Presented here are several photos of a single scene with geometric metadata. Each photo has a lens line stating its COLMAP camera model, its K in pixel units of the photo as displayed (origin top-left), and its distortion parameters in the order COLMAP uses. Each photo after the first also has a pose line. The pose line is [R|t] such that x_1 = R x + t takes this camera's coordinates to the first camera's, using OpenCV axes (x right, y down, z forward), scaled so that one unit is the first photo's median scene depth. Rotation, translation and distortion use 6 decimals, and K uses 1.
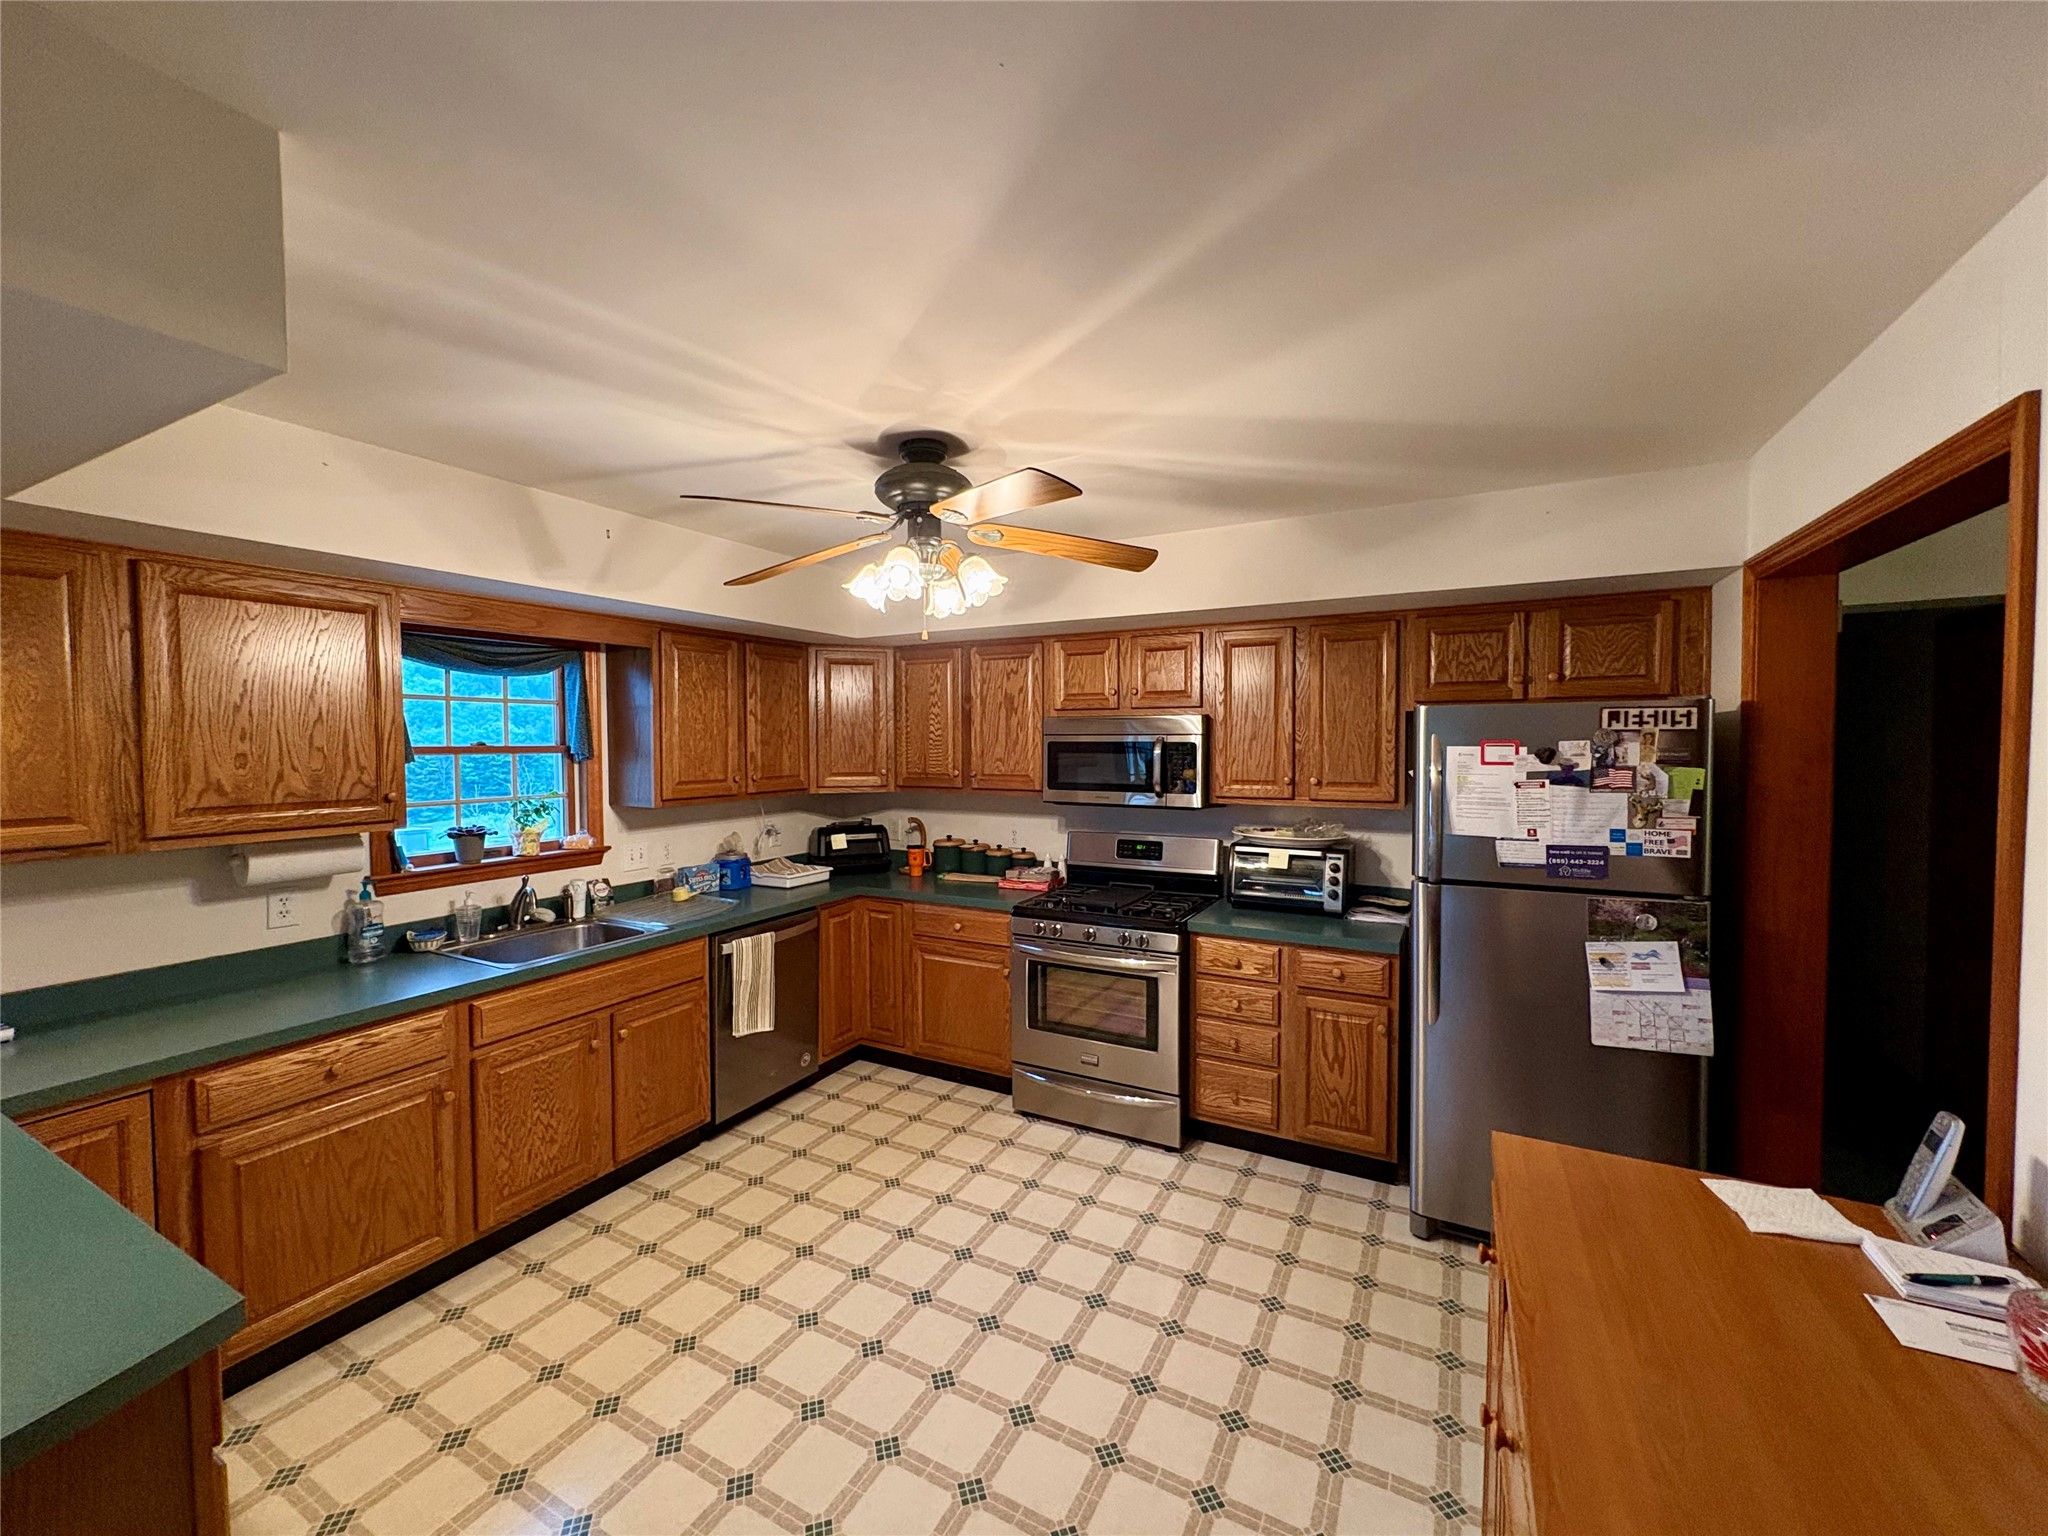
lens RADIAL K [[808.8, 0, 1027.2], [0, 808.8, 762.8], [0, 0, 1]] dist [0.003410, 0.000274]
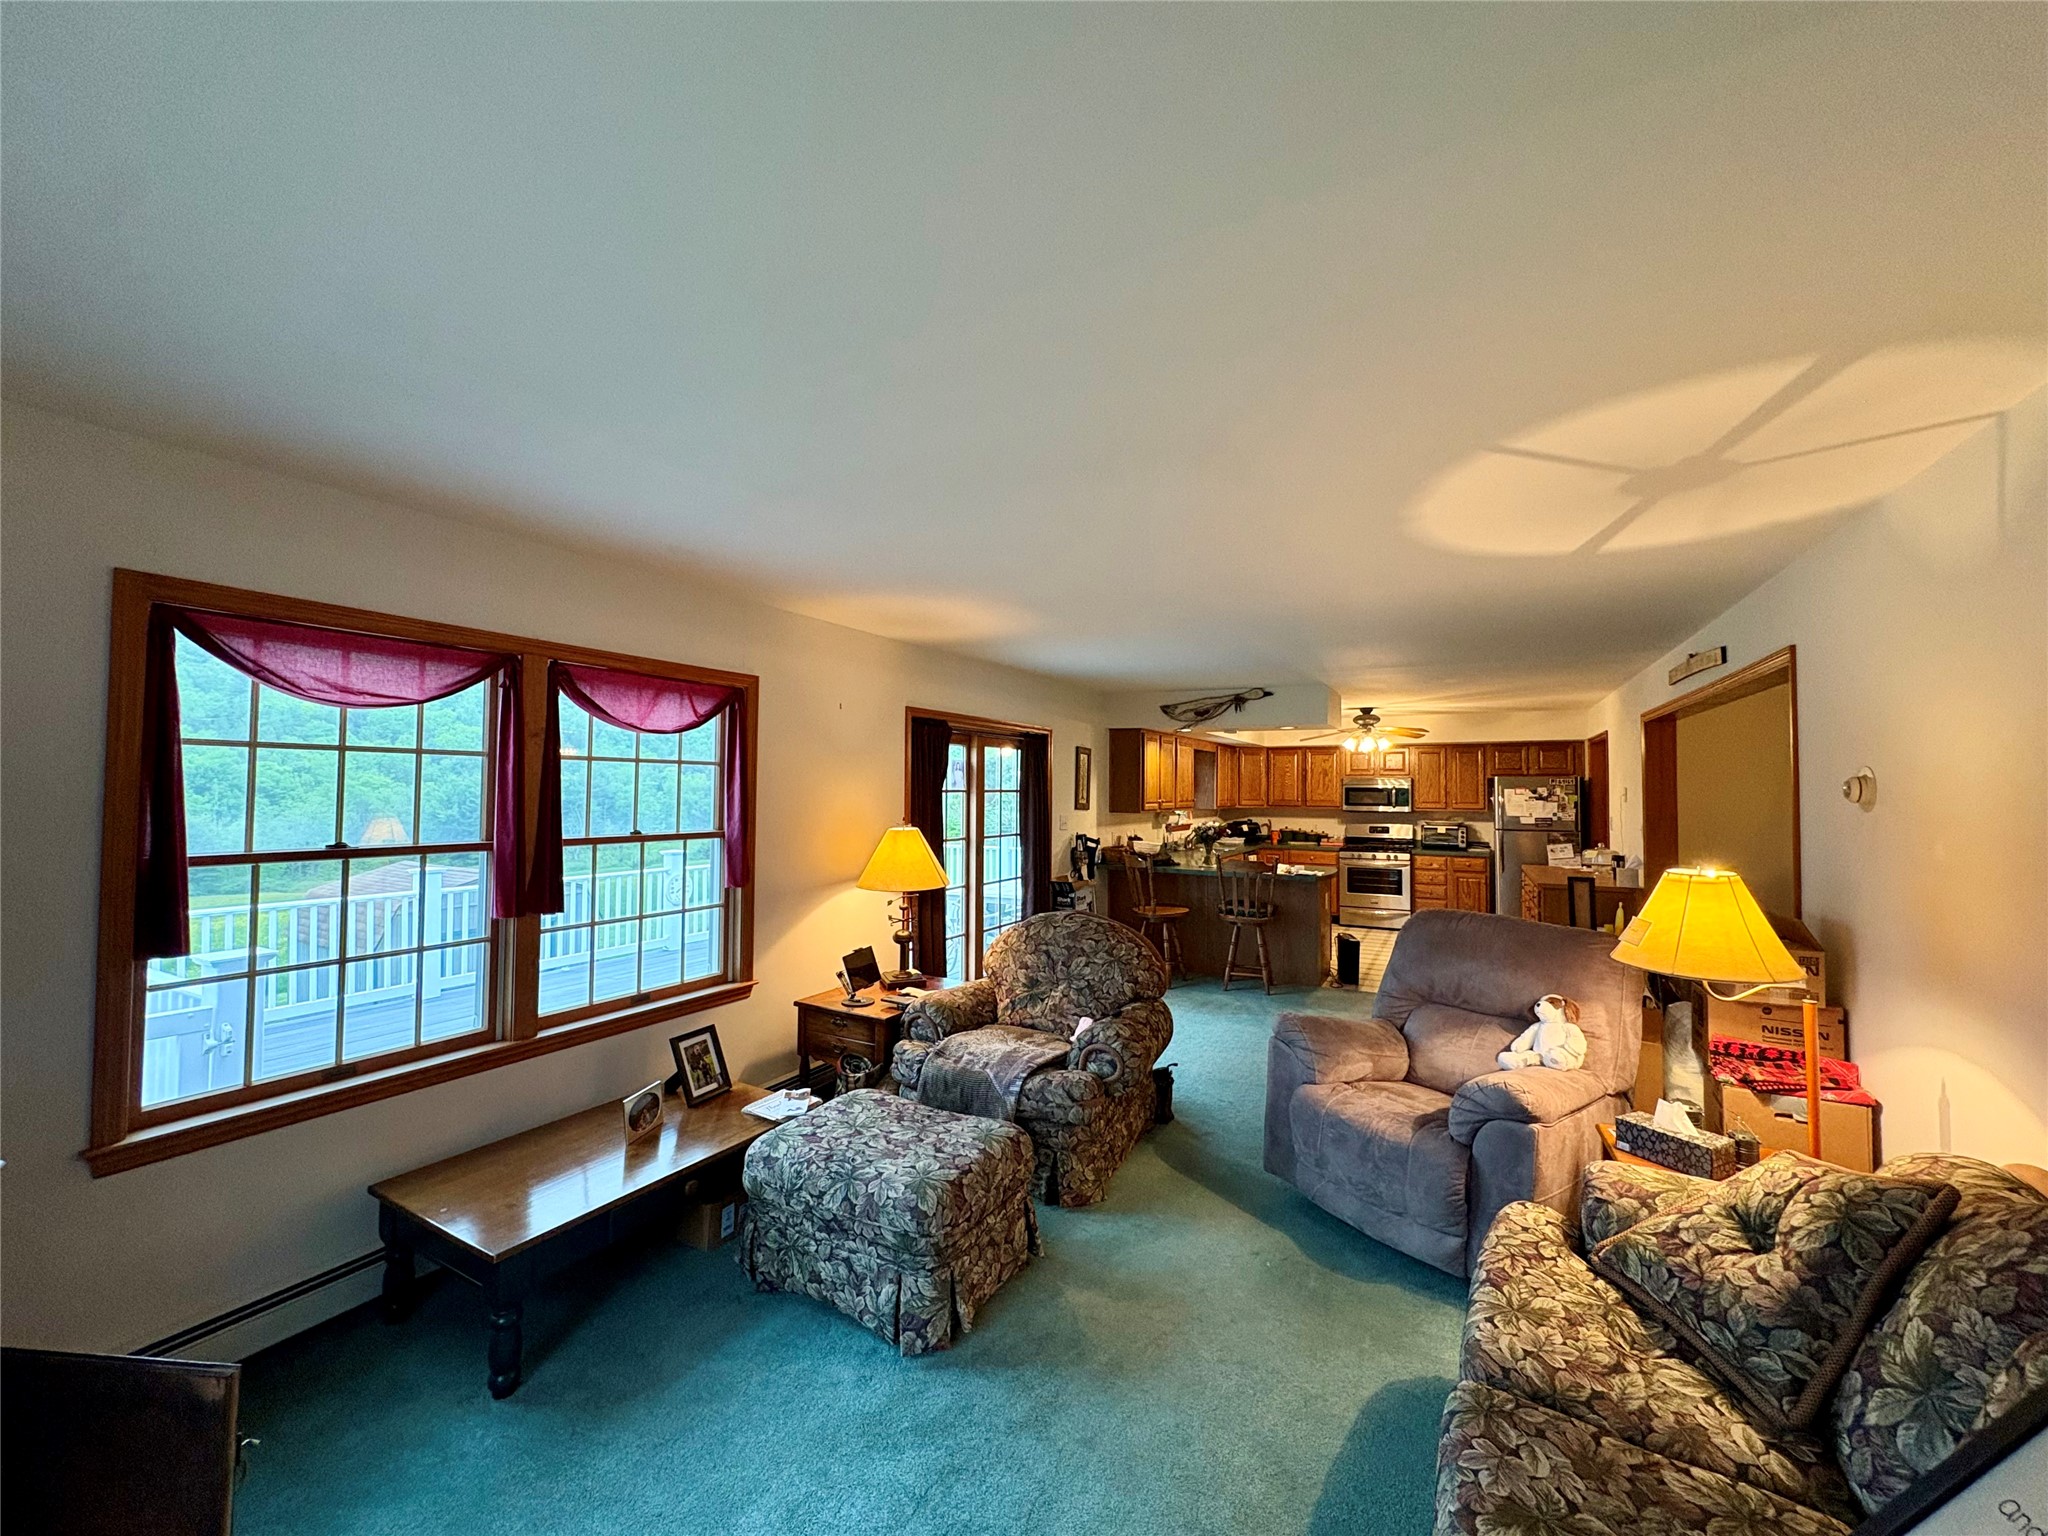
lens RADIAL K [[808.8, 0, 1017.9], [0, 808.8, 764.0], [0, 0, 1]] dist [0.003410, 0.000274]
pose [[0.998606, 0.007263, -0.052290, -1.024455], [-0.010415, 0.998128, -0.060273, 0.077179], [0.051755, 0.060734, 0.996811, -1.907800]]
